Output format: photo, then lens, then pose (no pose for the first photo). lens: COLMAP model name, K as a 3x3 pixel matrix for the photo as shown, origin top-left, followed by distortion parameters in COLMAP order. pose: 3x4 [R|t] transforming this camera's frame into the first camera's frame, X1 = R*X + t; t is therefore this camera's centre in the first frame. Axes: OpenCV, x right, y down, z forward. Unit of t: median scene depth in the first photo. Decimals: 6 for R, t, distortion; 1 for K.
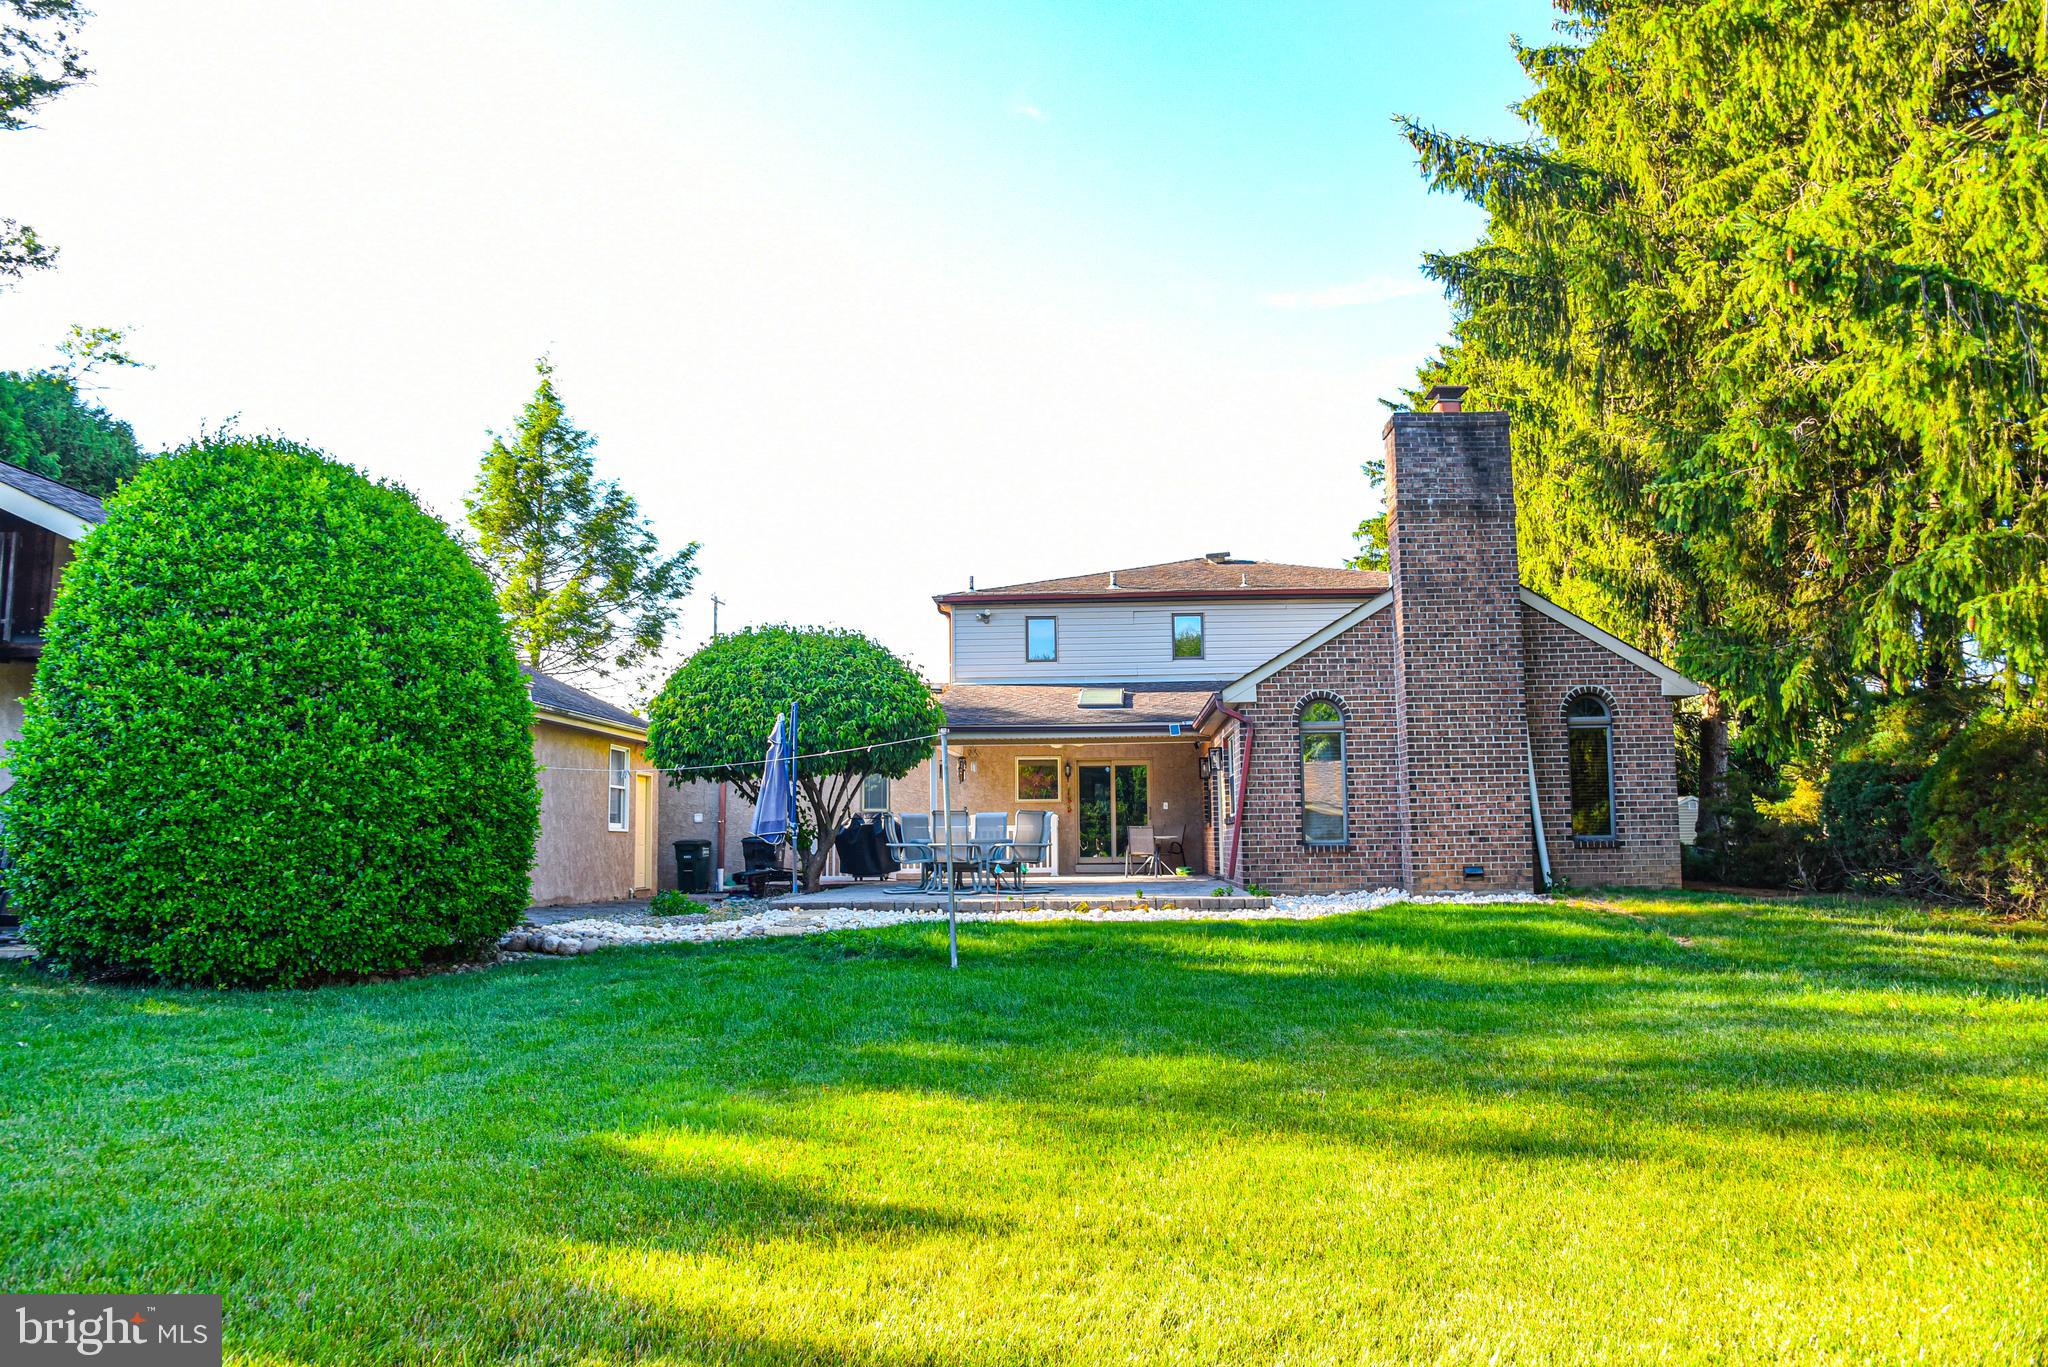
lens RADIAL K [[1394.8, 0, 1024.0], [0, 1394.8, 683.5], [0, 0, 1]] dist [-0.106743, 0.059324]
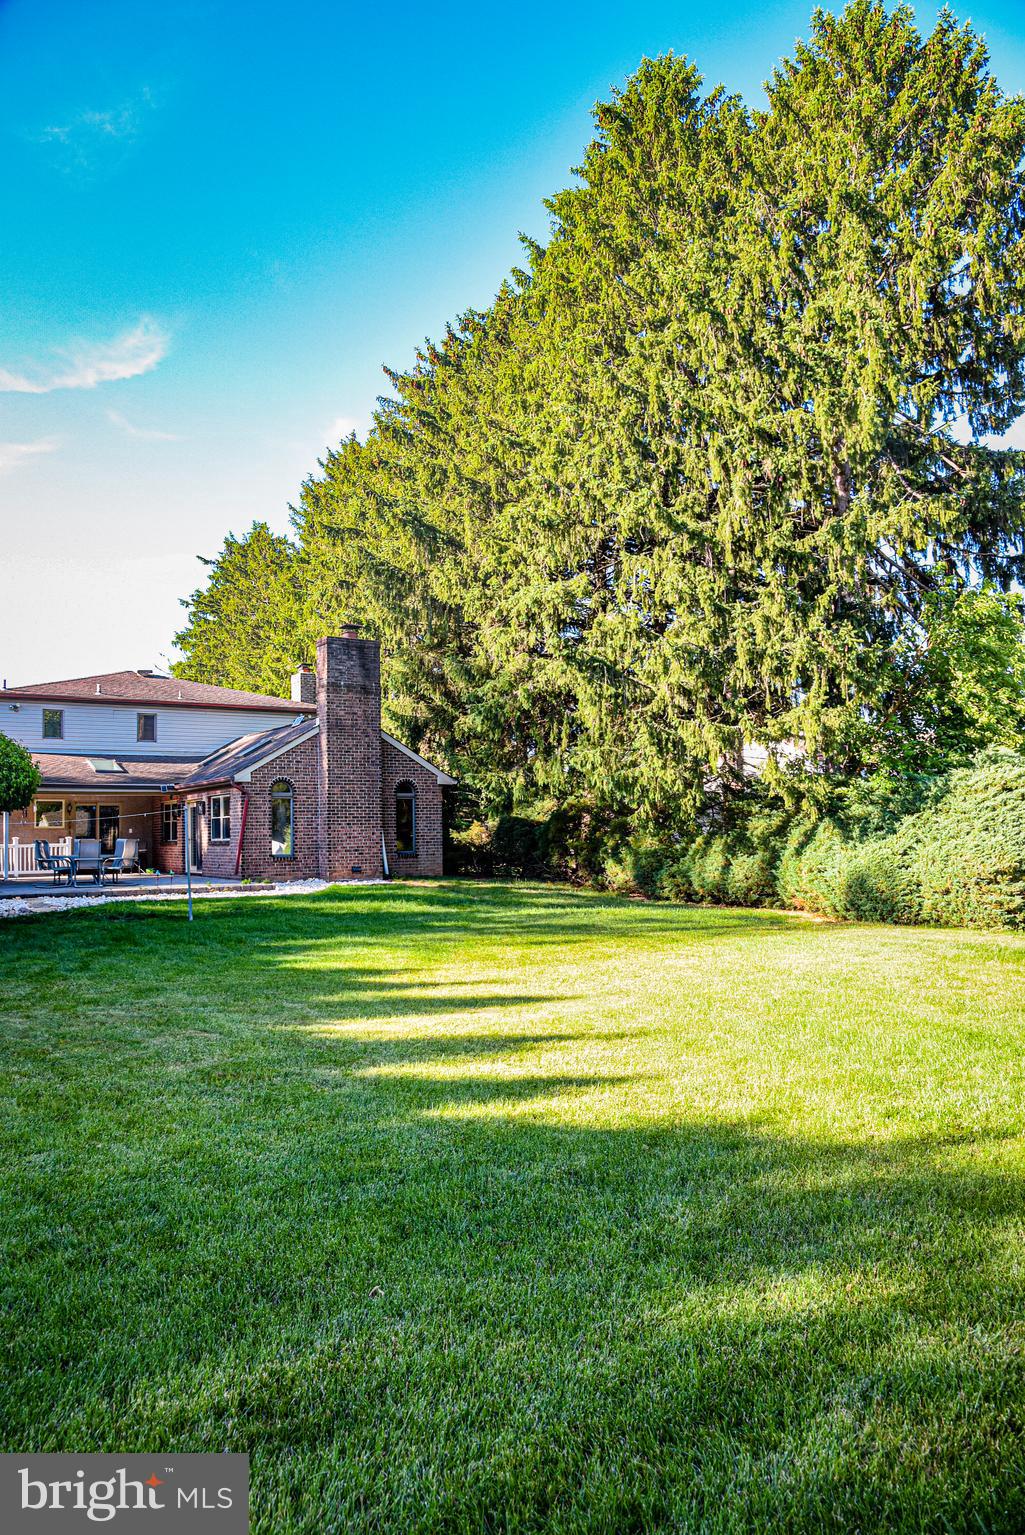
lens RADIAL K [[1061.5, 0, 512.5], [0, 1061.5, 767.5], [0, 0, 1]] dist [-0.115753, 0.064979]
pose [[0.799555, 0.031978, 0.599741, -0.376763], [-0.056865, 0.998126, 0.022590, -0.053906], [-0.597895, -0.052167, 0.799875, -0.330532]]
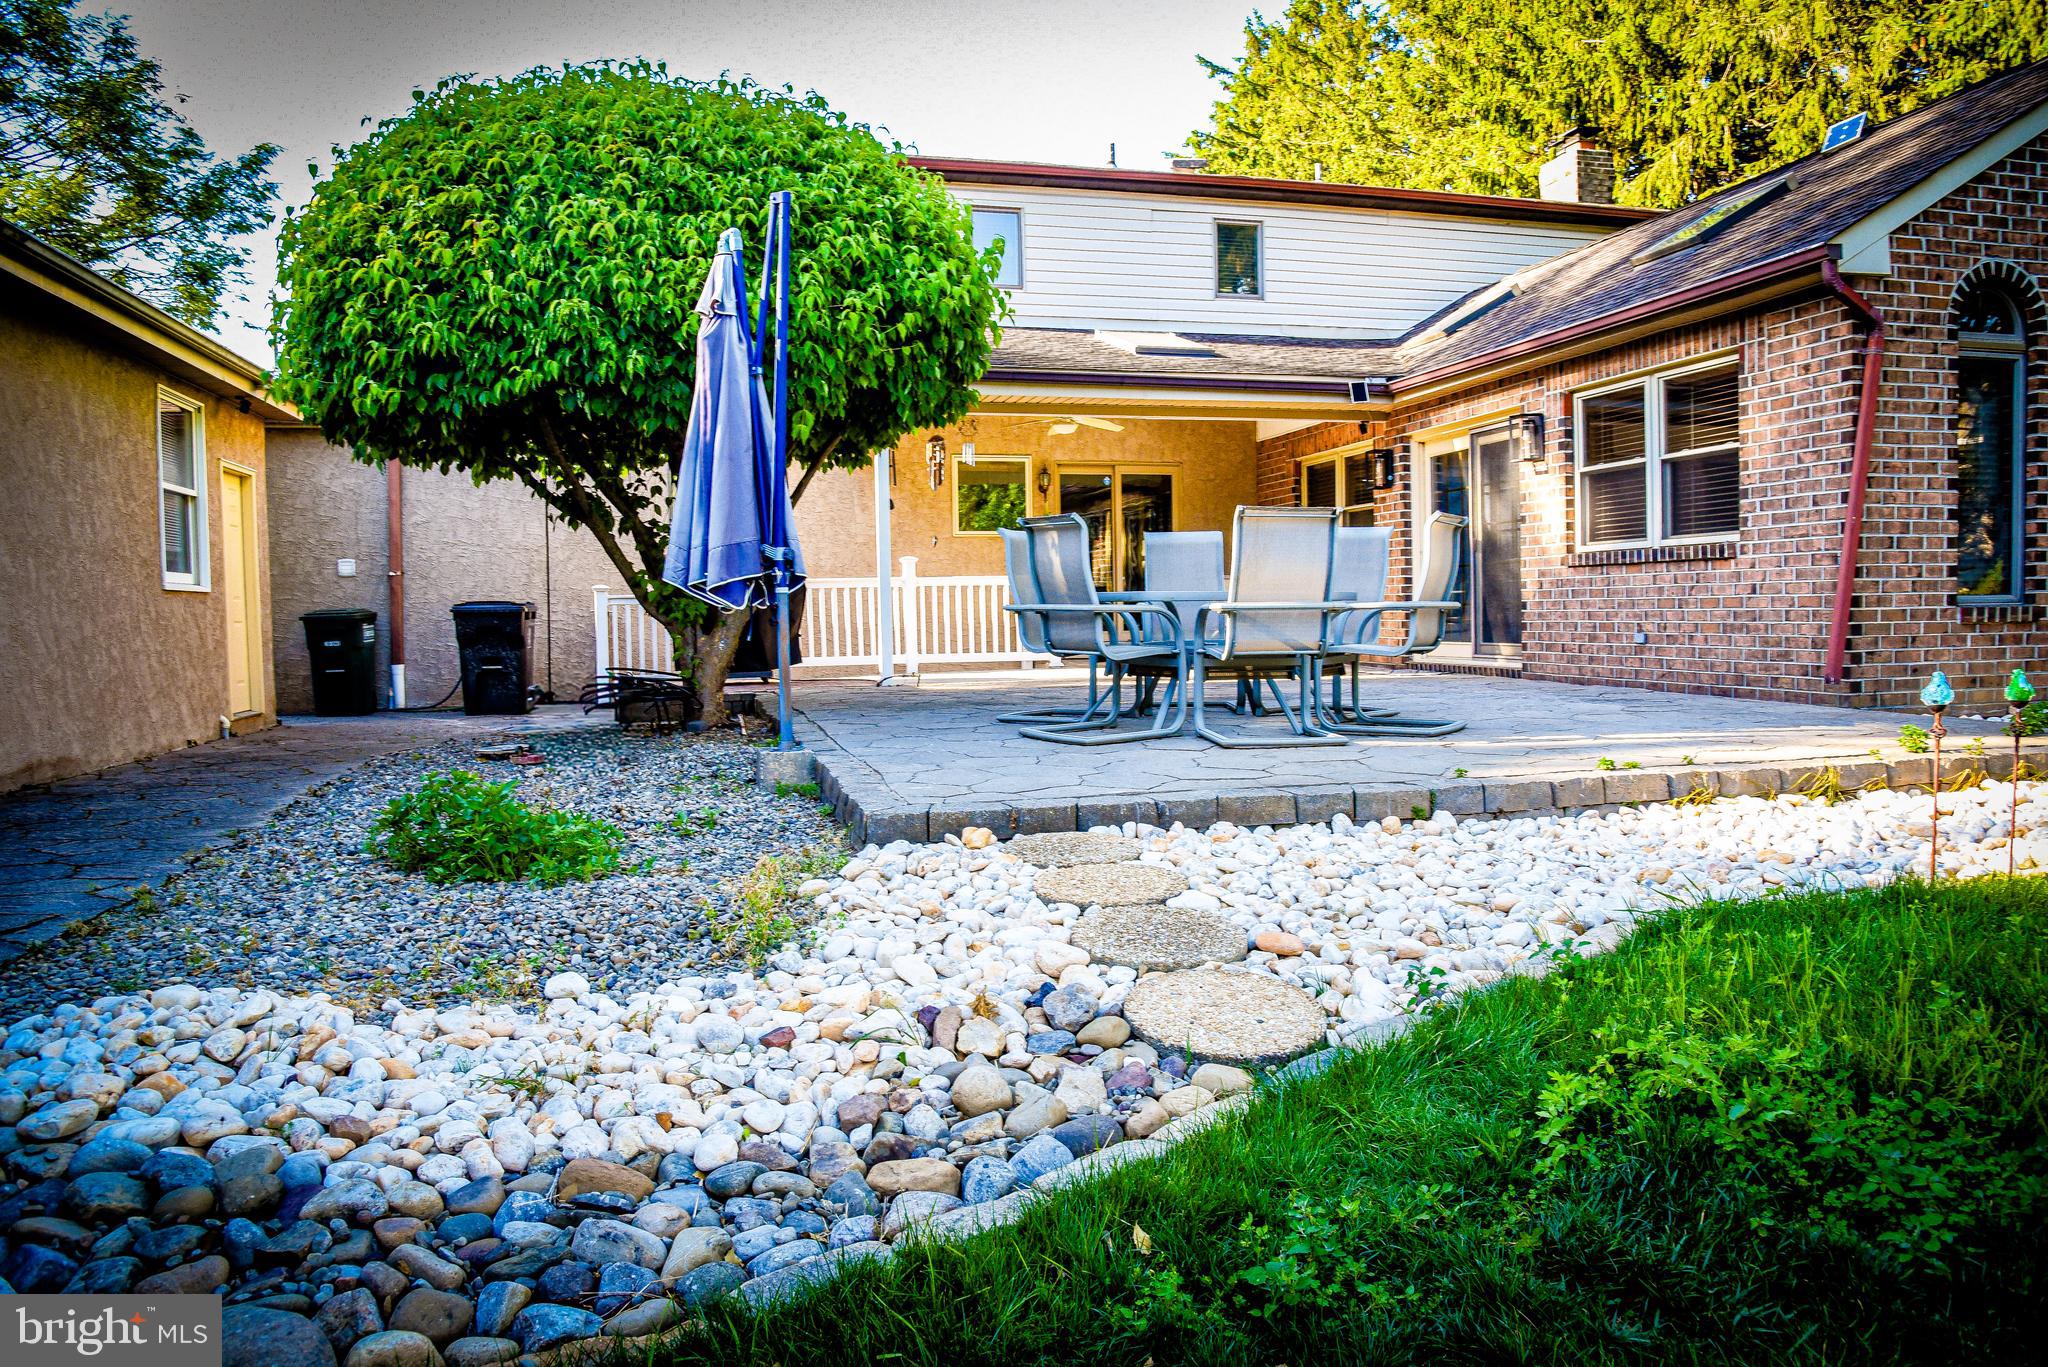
lens RADIAL K [[1394.8, 0, 1024.0], [0, 1394.8, 683.5], [0, 0, 1]] dist [-0.106743, 0.059324]
pose [[0.956629, -0.022611, 0.290429, -0.197254], [-0.025323, 0.986755, 0.160231, 0.072320], [-0.290206, -0.160636, 0.943386, 0.613576]]
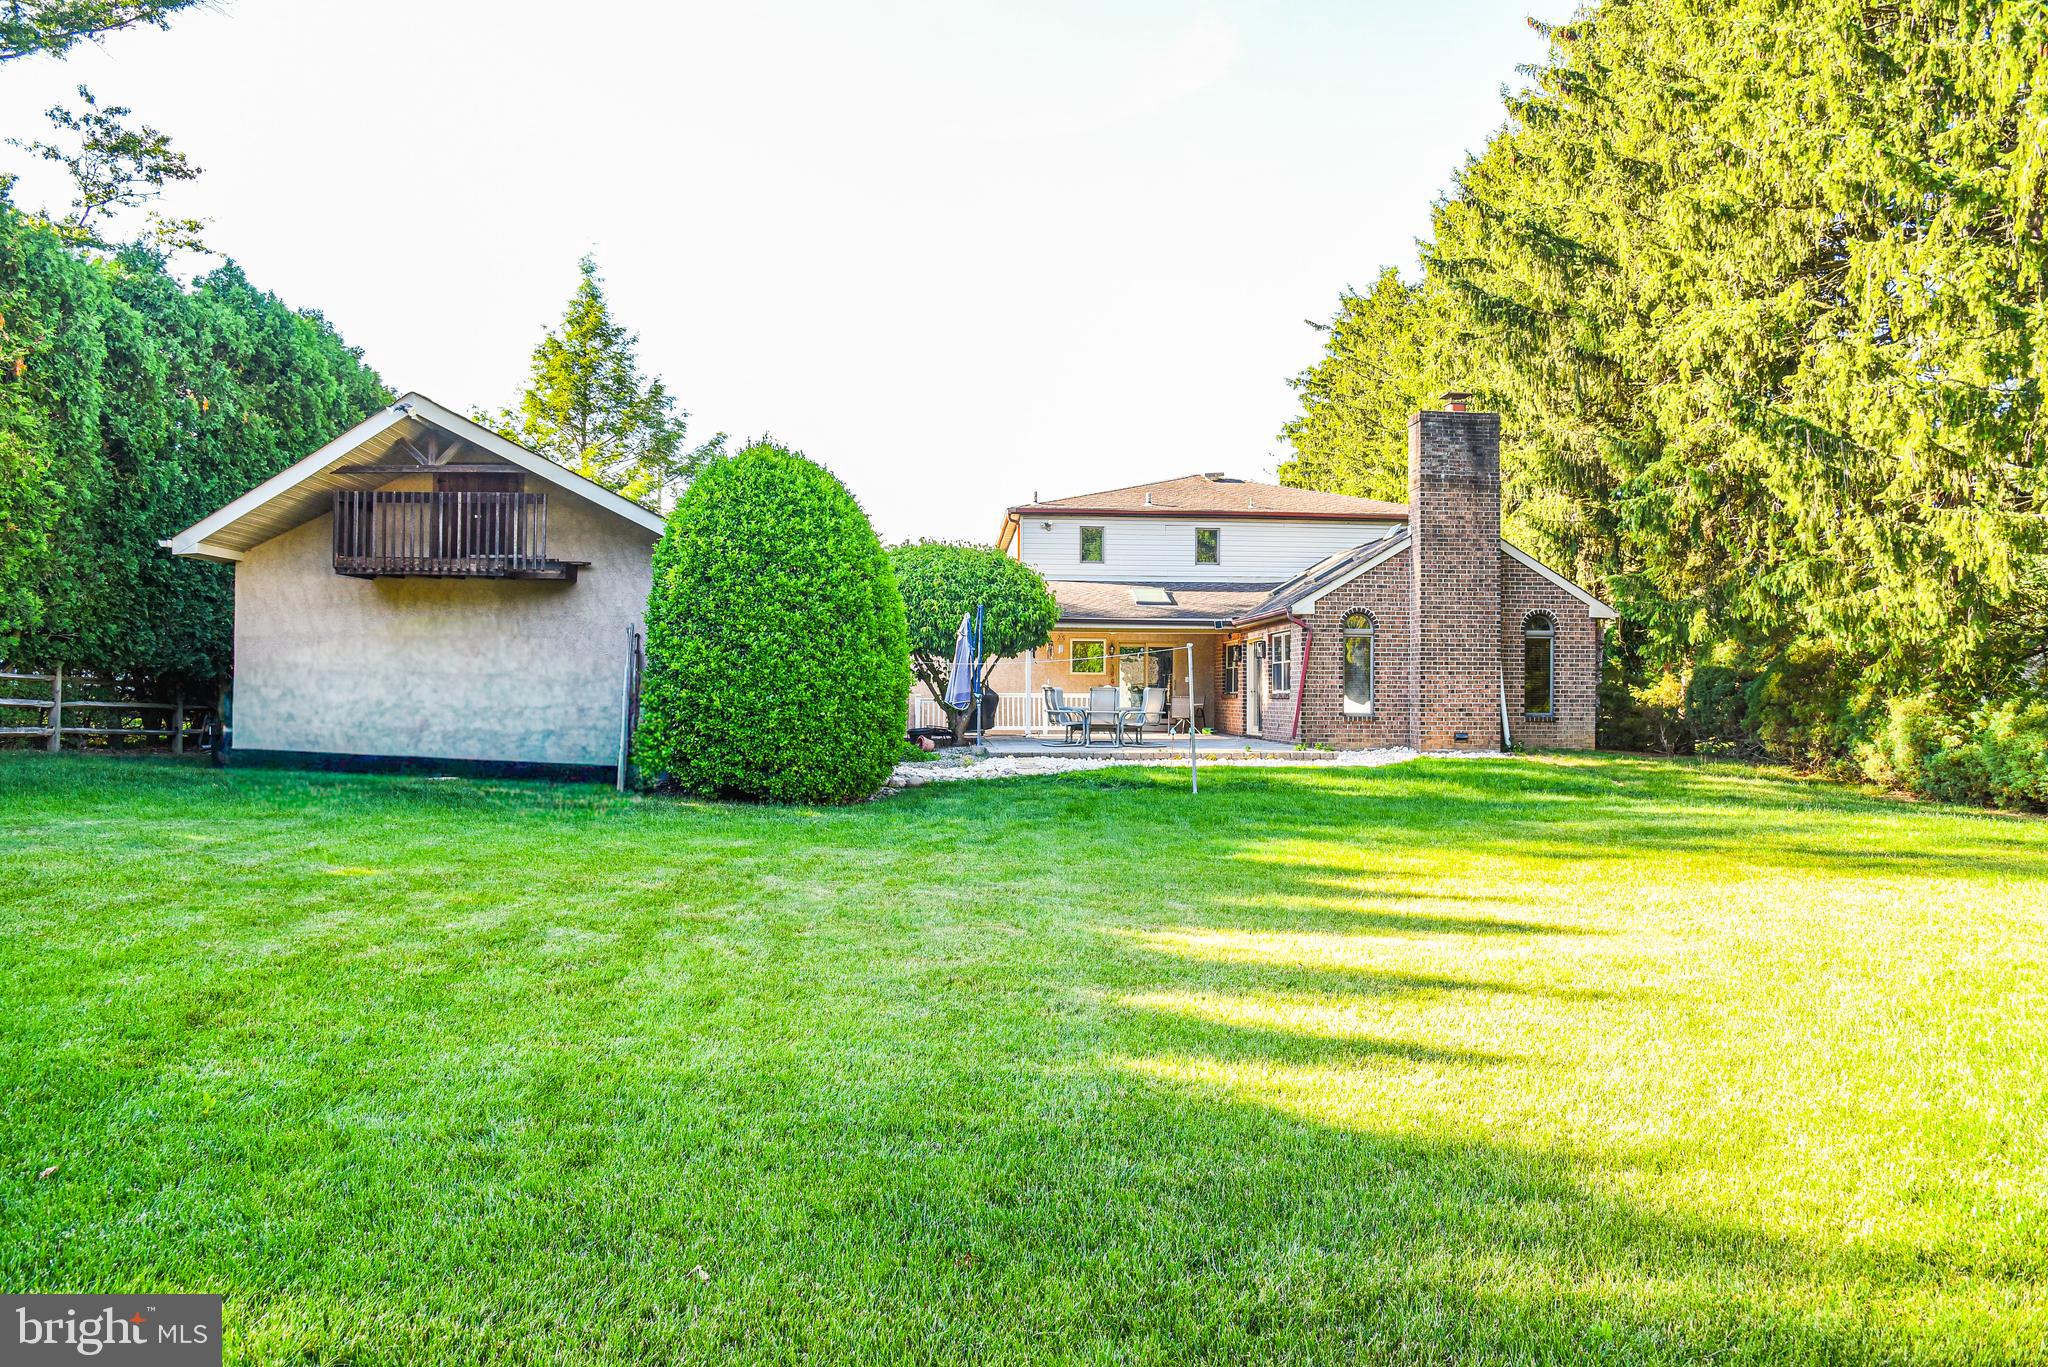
lens RADIAL K [[1402.4, 0, 1024.0], [0, 1402.4, 683.5], [0, 0, 1]] dist [-0.118565, 0.082943]
pose [[0.993182, 0.016133, 0.115454, -0.264347], [-0.028263, 0.994153, 0.104212, -0.051276], [-0.113098, -0.106765, 0.987831, -0.339468]]
